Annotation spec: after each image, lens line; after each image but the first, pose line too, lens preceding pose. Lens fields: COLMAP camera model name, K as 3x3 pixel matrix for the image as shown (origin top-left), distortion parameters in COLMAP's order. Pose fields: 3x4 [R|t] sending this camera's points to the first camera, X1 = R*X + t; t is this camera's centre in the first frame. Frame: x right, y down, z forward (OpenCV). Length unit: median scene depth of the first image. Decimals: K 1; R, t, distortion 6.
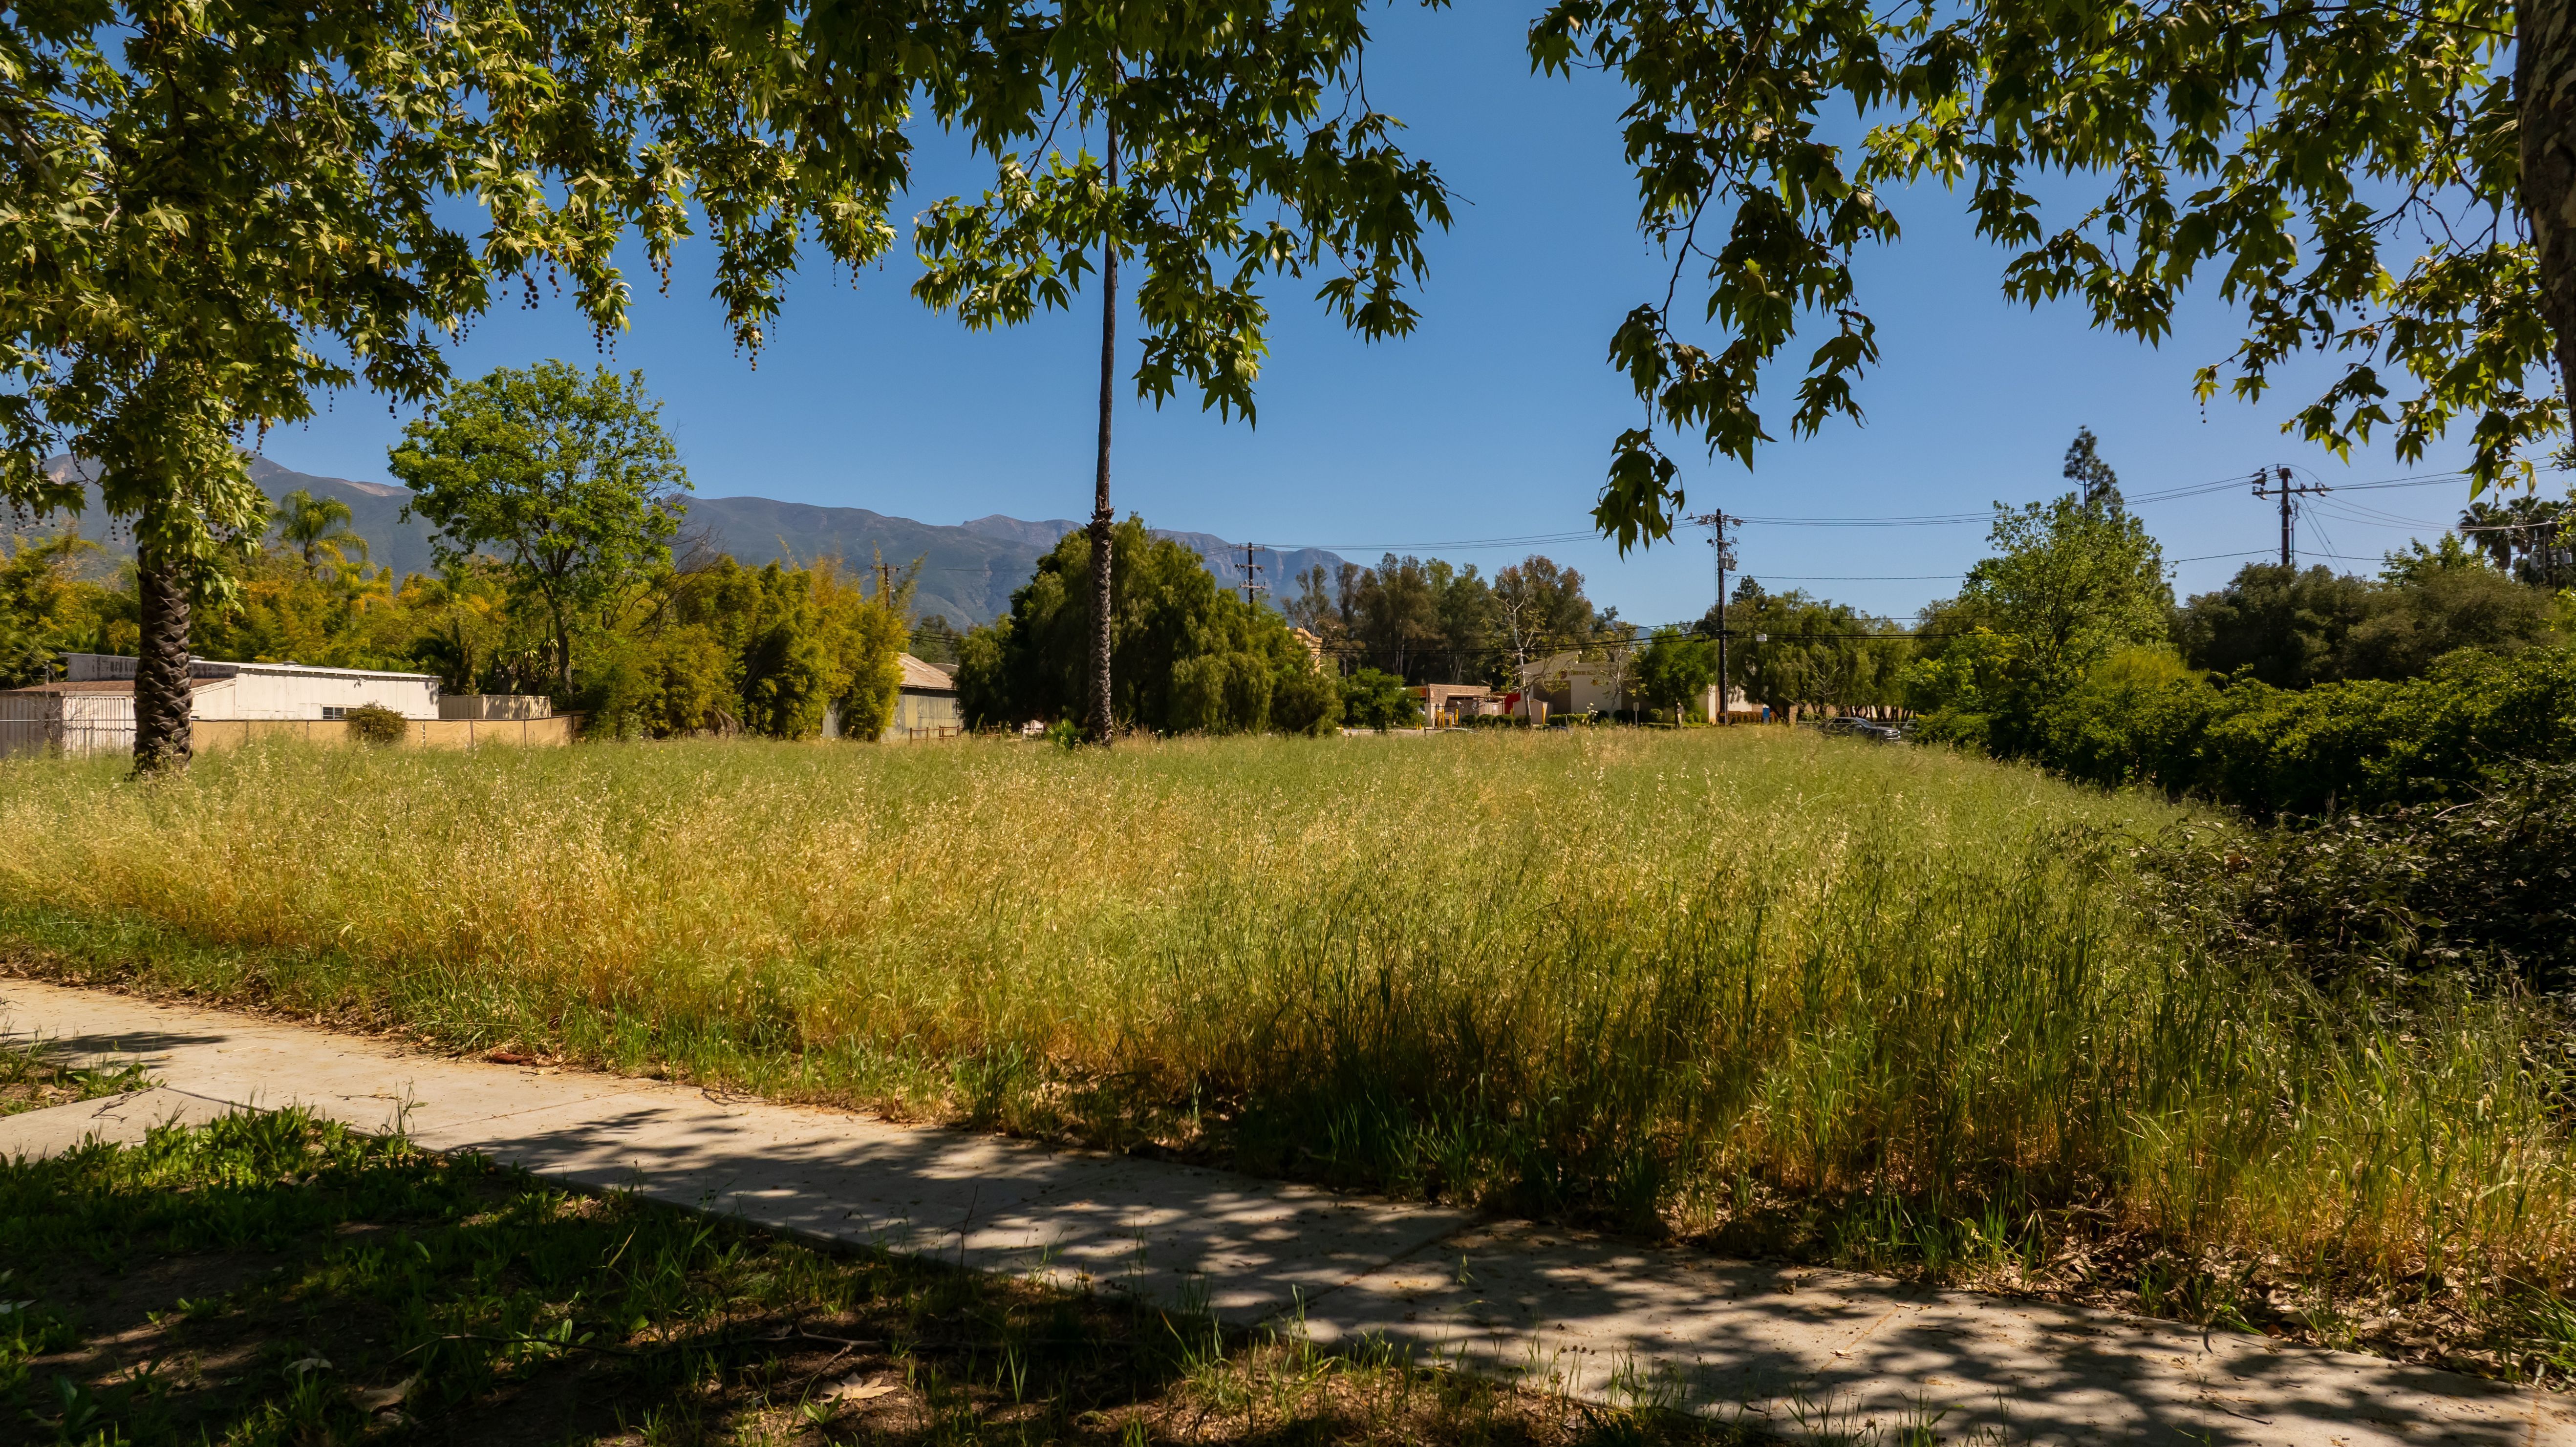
lens RADIAL K [[1763.5, 0, 1288.0], [0, 1763.5, 723.5], [0, 0, 1]] dist [-0.016863, 0.004201]
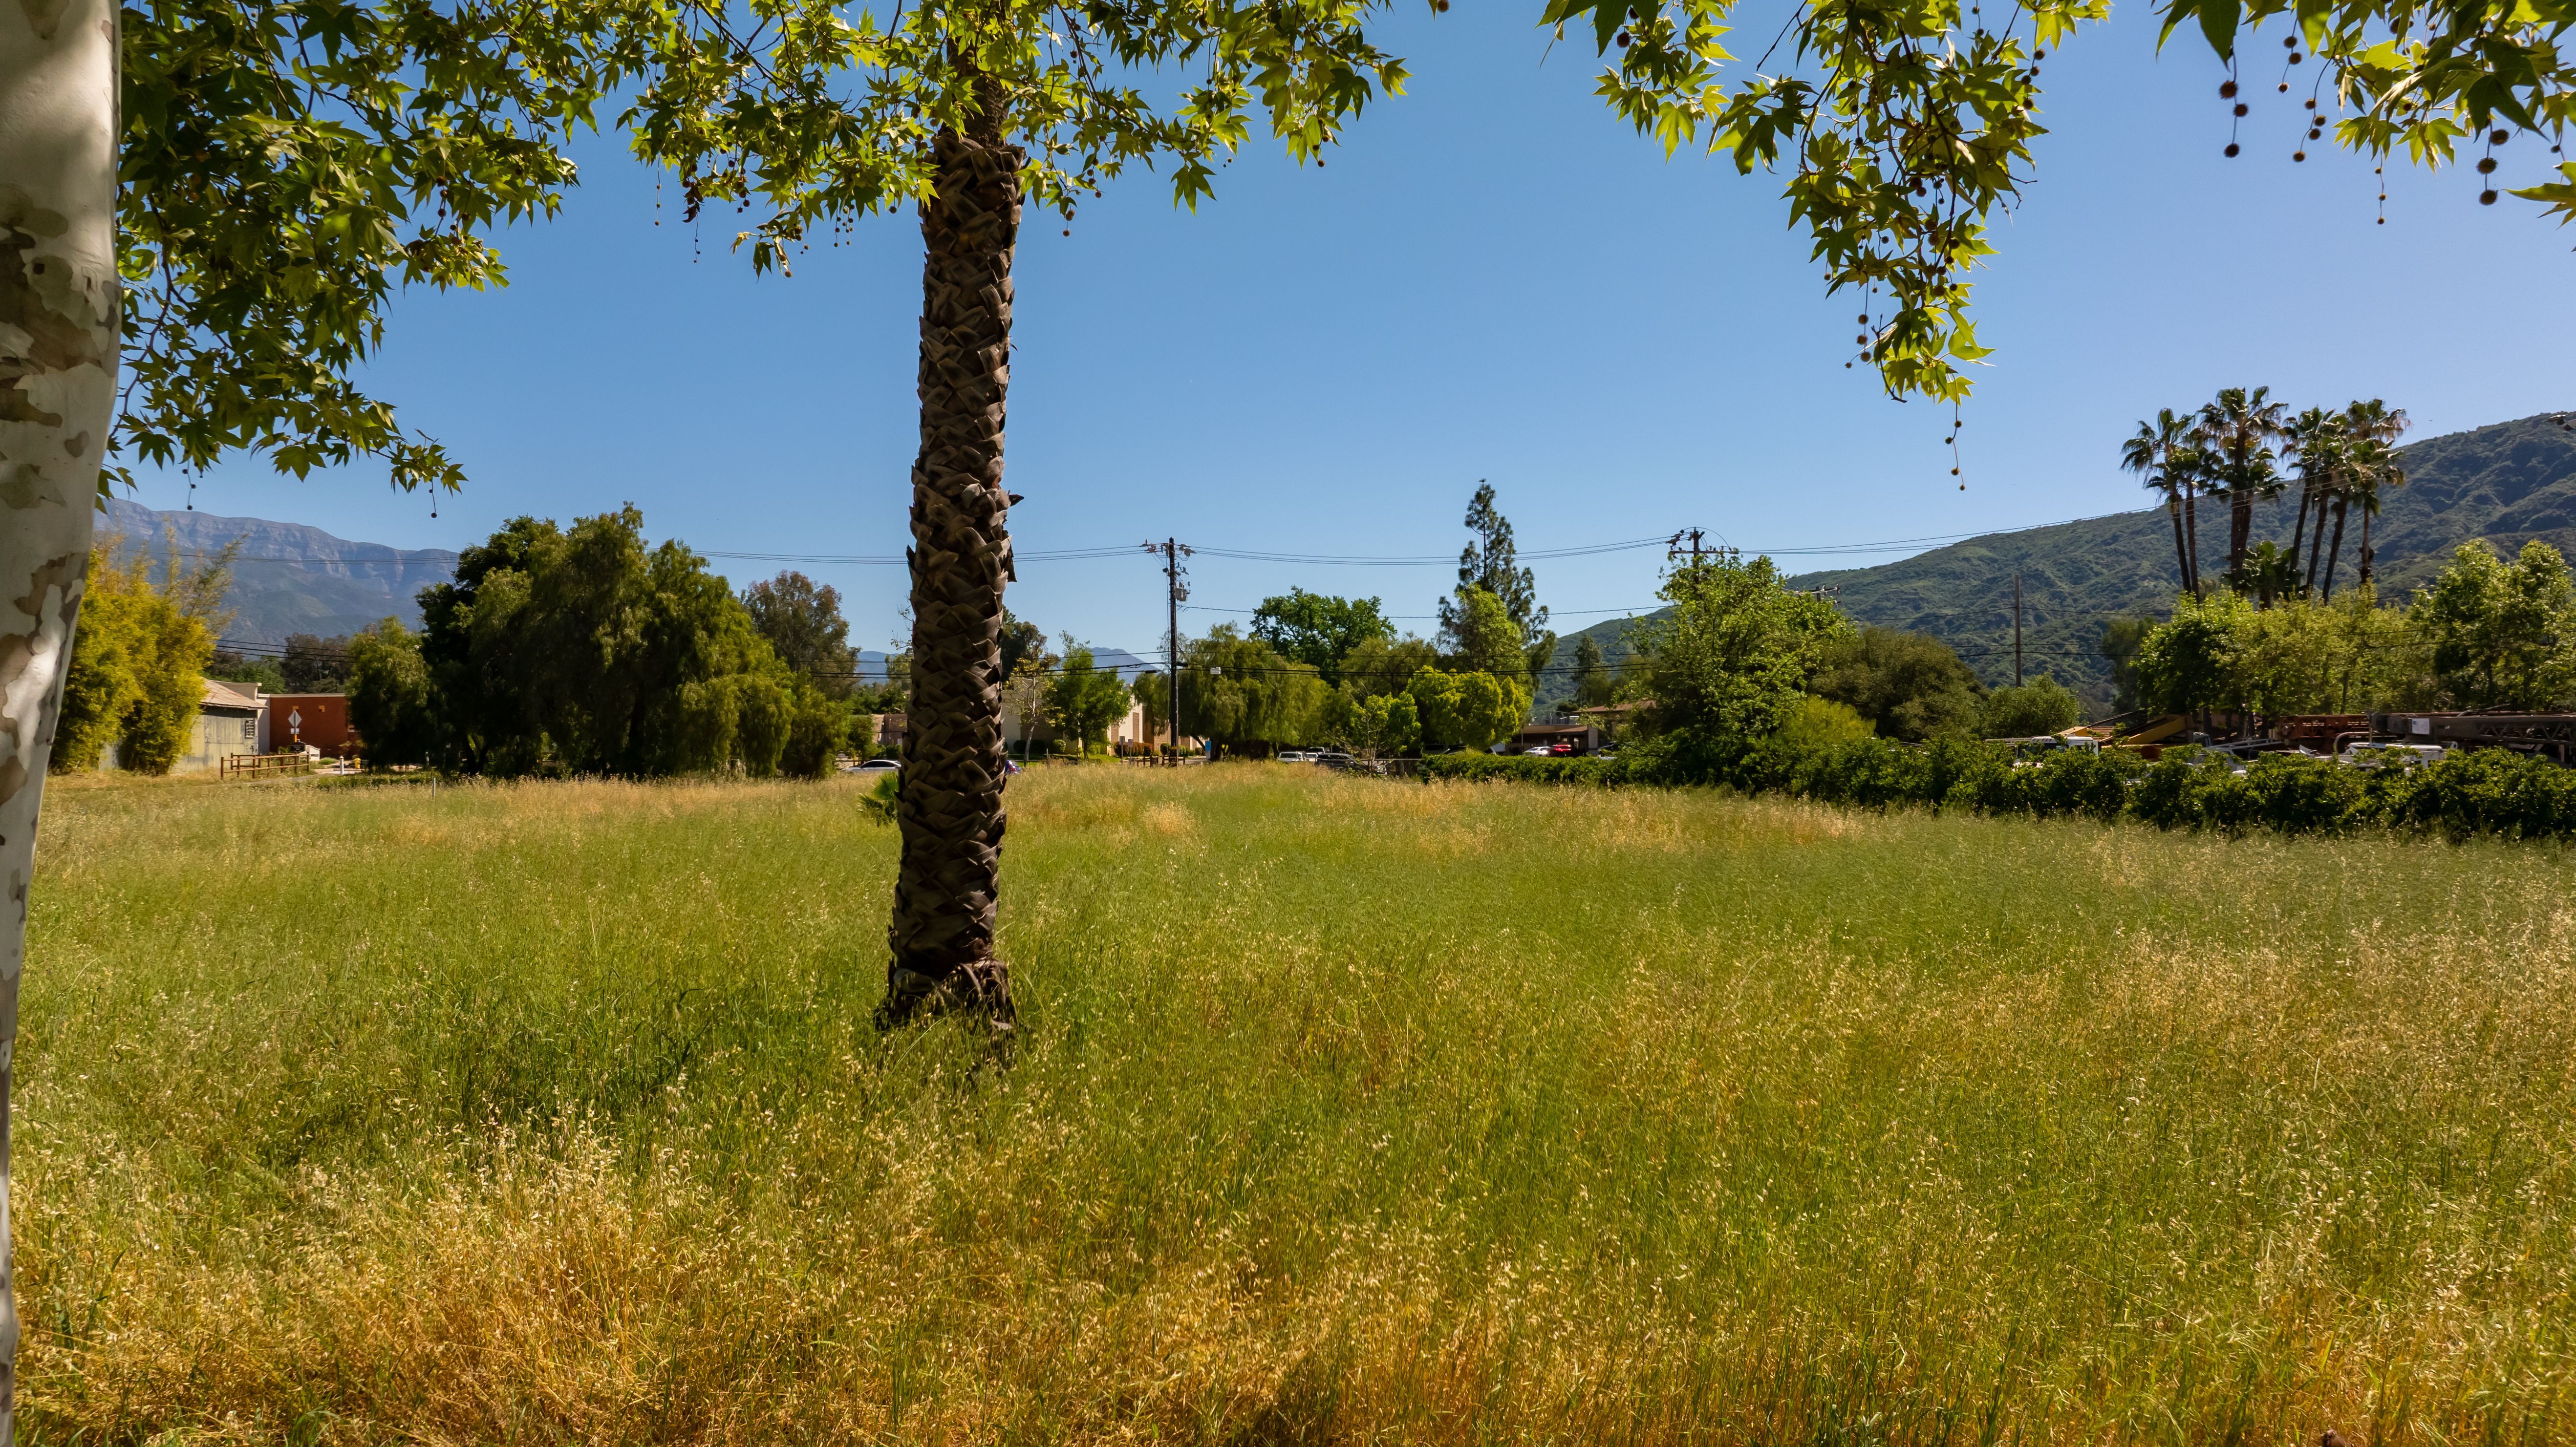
lens RADIAL K [[1763.5, 0, 1288.0], [0, 1763.5, 723.5], [0, 0, 1]] dist [-0.016863, 0.004201]
pose [[0.900155, 0.014940, 0.435313, -0.123765], [-0.009461, 0.999846, -0.014751, -0.005252], [-0.435466, 0.009160, 0.900159, 0.097886]]
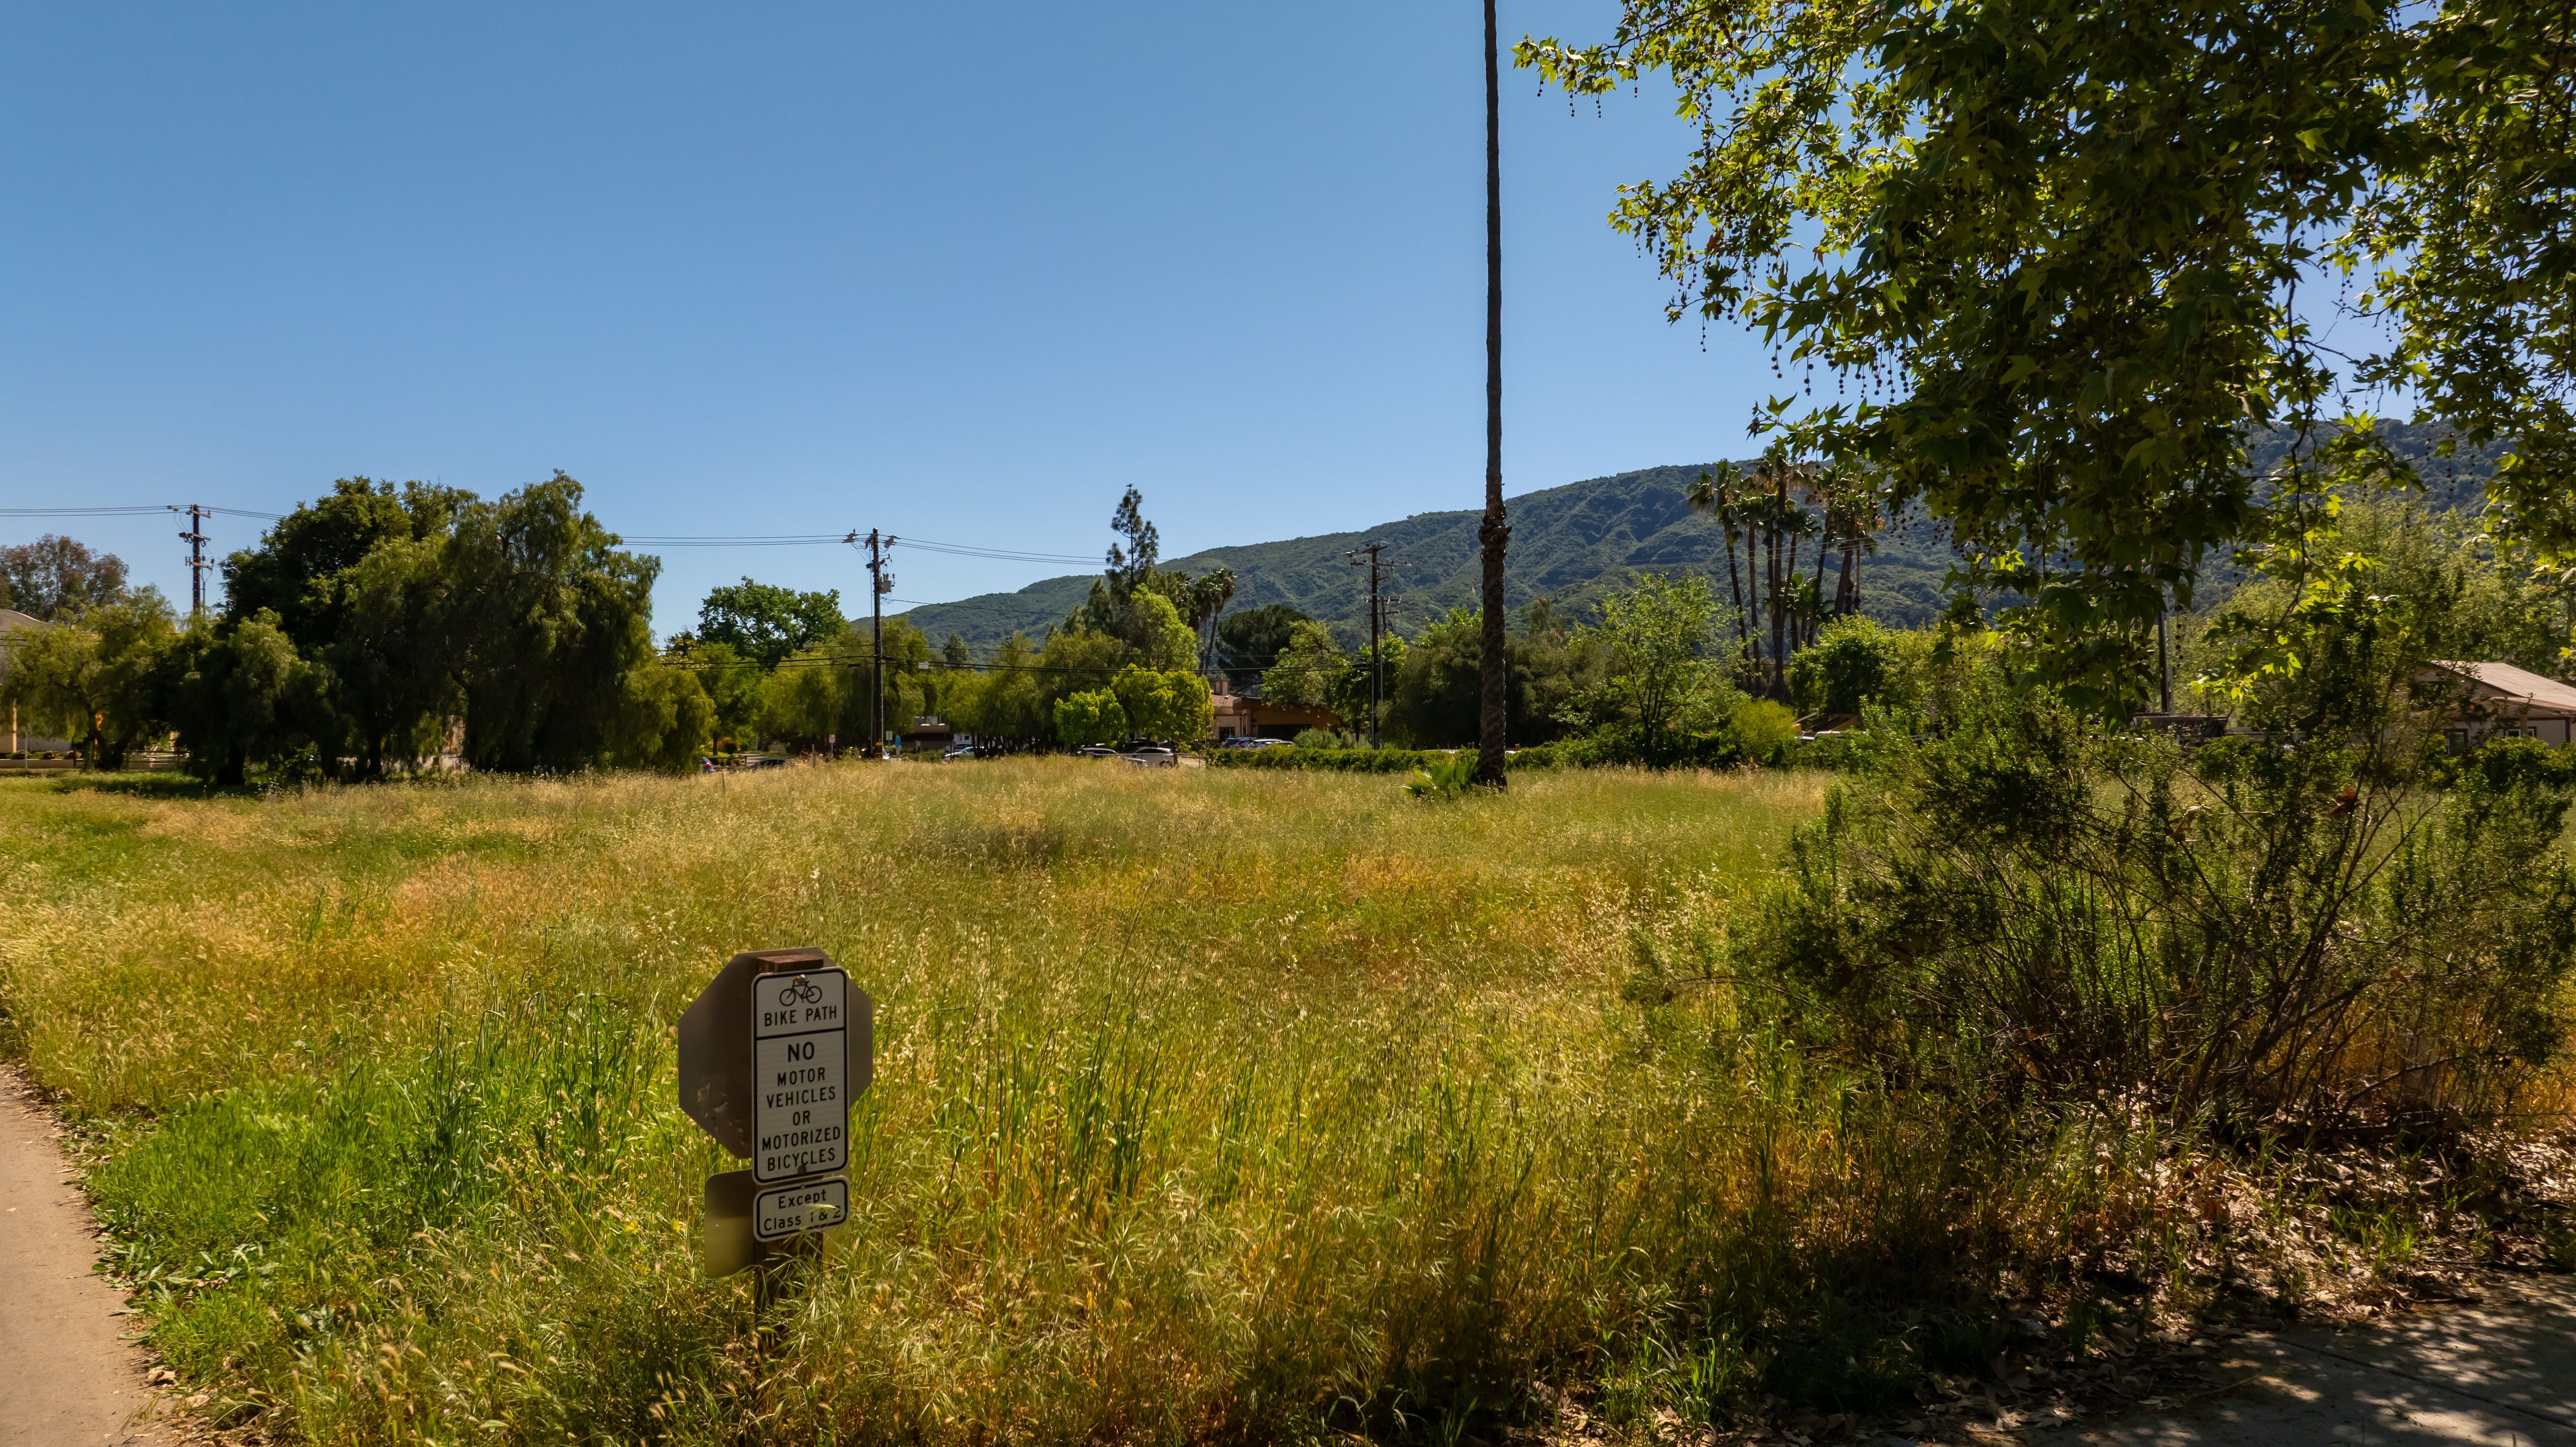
lens RADIAL K [[1763.5, 0, 1288.0], [0, 1763.5, 723.5], [0, 0, 1]] dist [-0.016863, 0.004201]
pose [[0.648609, 0.016852, 0.760935, -0.341170], [-0.005820, 0.999835, -0.017181, -0.001466], [-0.761100, 0.006715, 0.648600, 0.223408]]
